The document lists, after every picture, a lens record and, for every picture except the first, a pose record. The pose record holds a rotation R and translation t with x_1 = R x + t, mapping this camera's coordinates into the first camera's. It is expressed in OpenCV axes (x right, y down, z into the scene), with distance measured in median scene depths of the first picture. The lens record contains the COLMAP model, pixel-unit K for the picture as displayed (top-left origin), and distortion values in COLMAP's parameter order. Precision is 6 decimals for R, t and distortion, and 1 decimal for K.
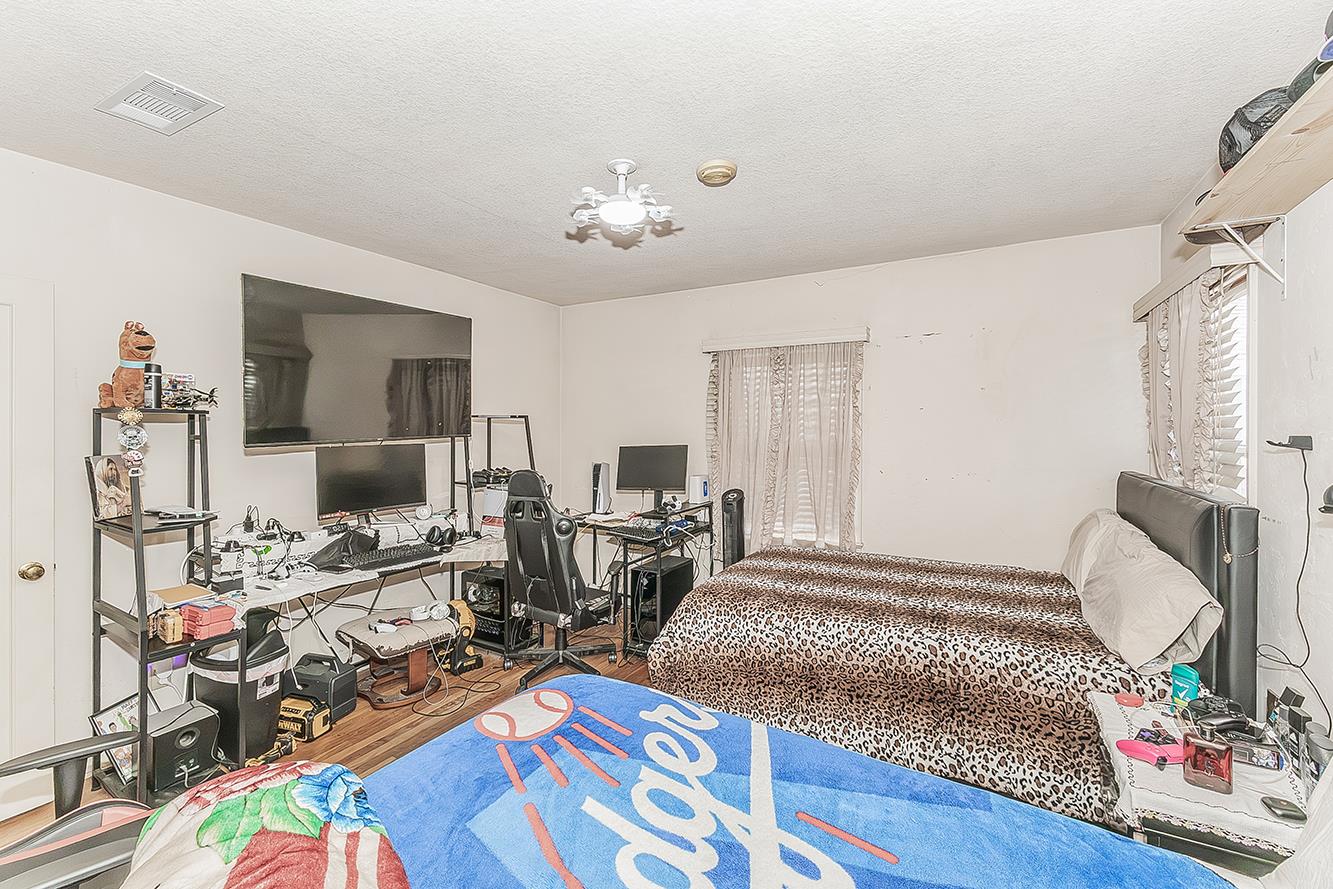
lens RADIAL K [[557.8, 0, 664.3], [0, 557.8, 430.5], [0, 0, 1]] dist [-0.000106, -0.000088]
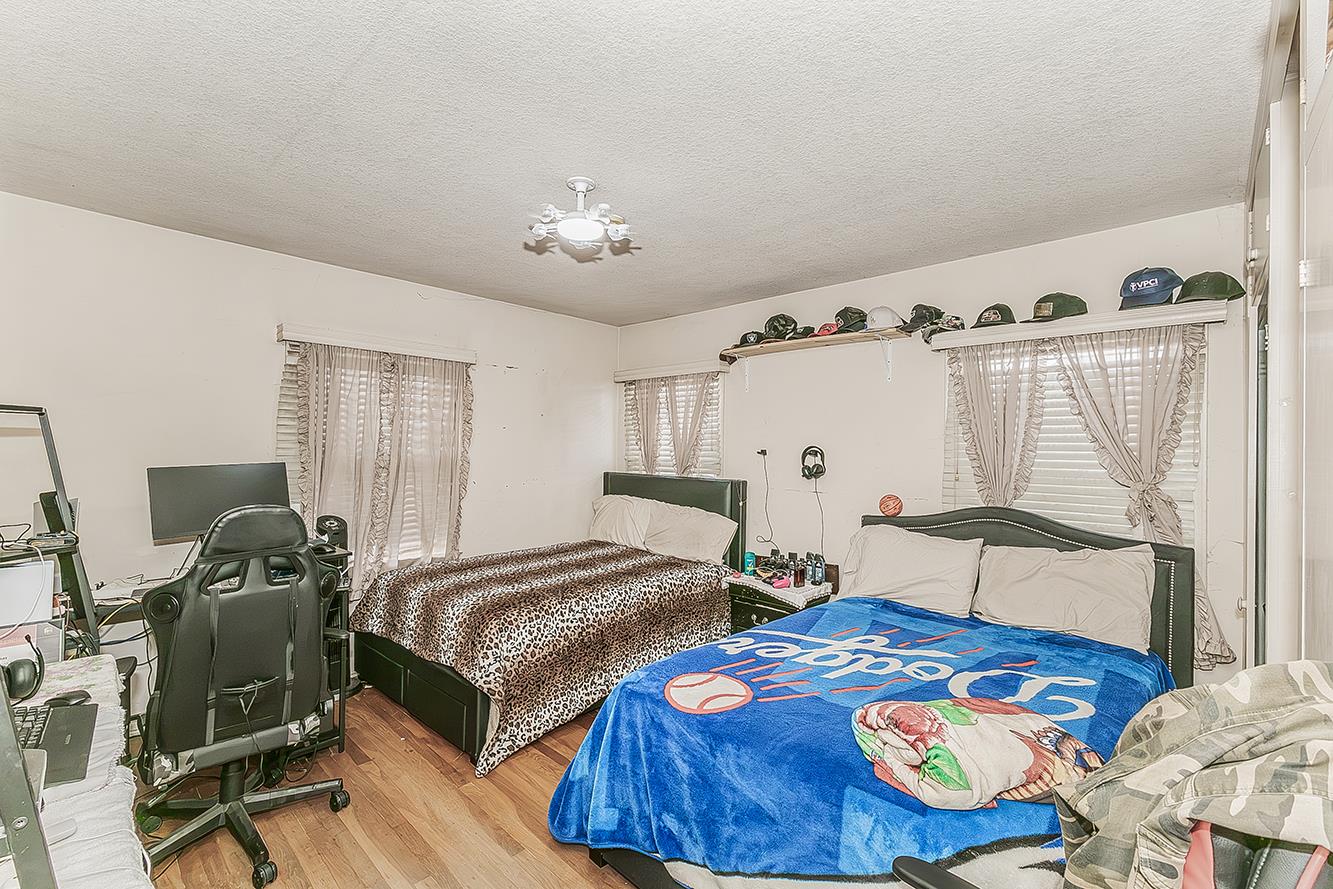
lens RADIAL K [[567.0, 0, 666.6], [0, 567.0, 437.0], [0, 0, 1]] dist [0.000294, 0.000005]
pose [[0.243664, 0.017743, 0.969697, -0.952683], [-0.008358, 0.999834, -0.016195, -0.000832], [-0.969824, -0.004159, 0.243772, 0.536116]]
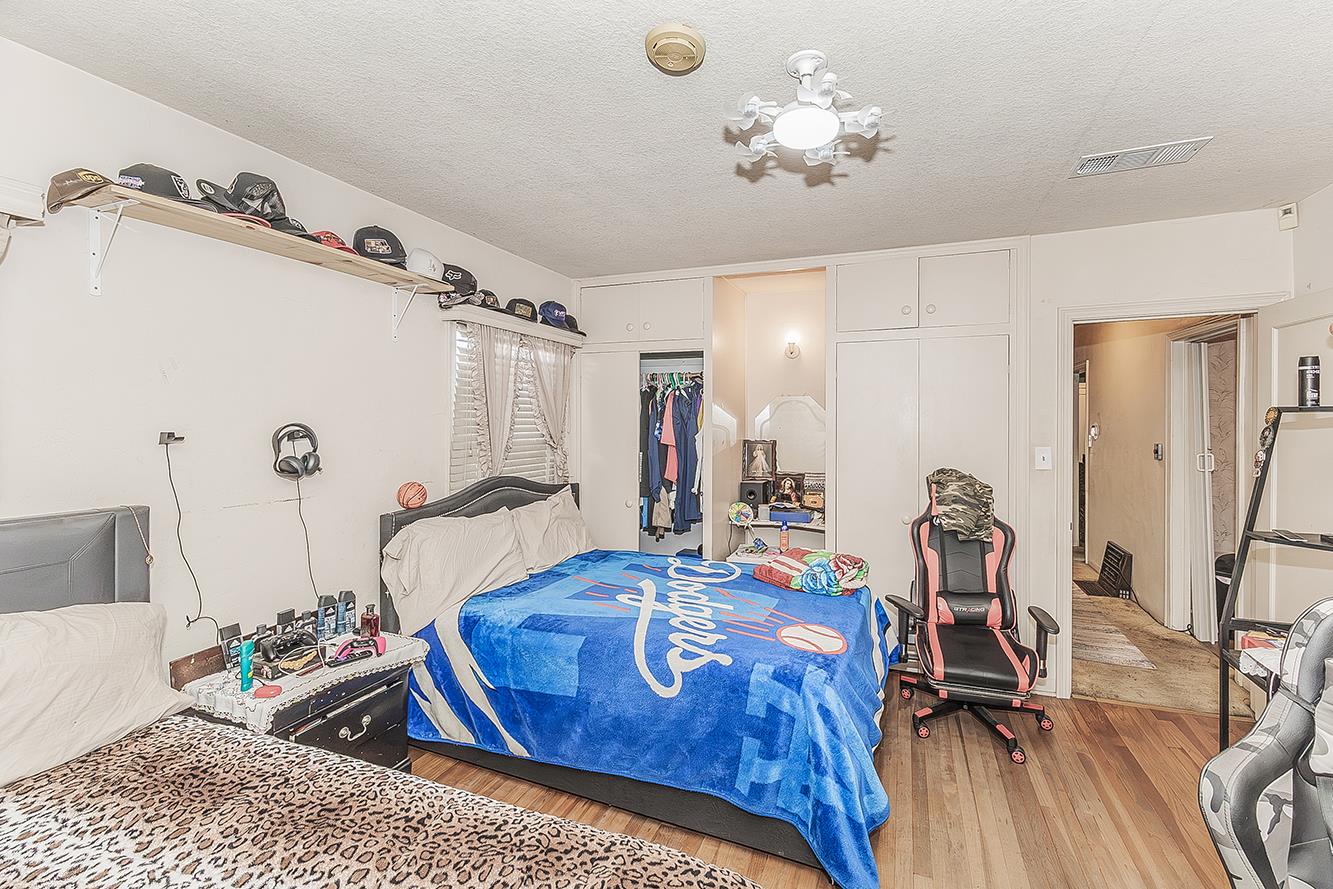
lens RADIAL K [[559.9, 0, 681.6], [0, 559.9, 441.0], [0, 0, 1]] dist [0.000008, -0.000005]
pose [[-0.992084, 0.001153, -0.125570, 0.155354], [-0.003418, 0.999339, 0.036182, -0.012163], [0.125529, 0.036324, -0.991425, 1.530760]]
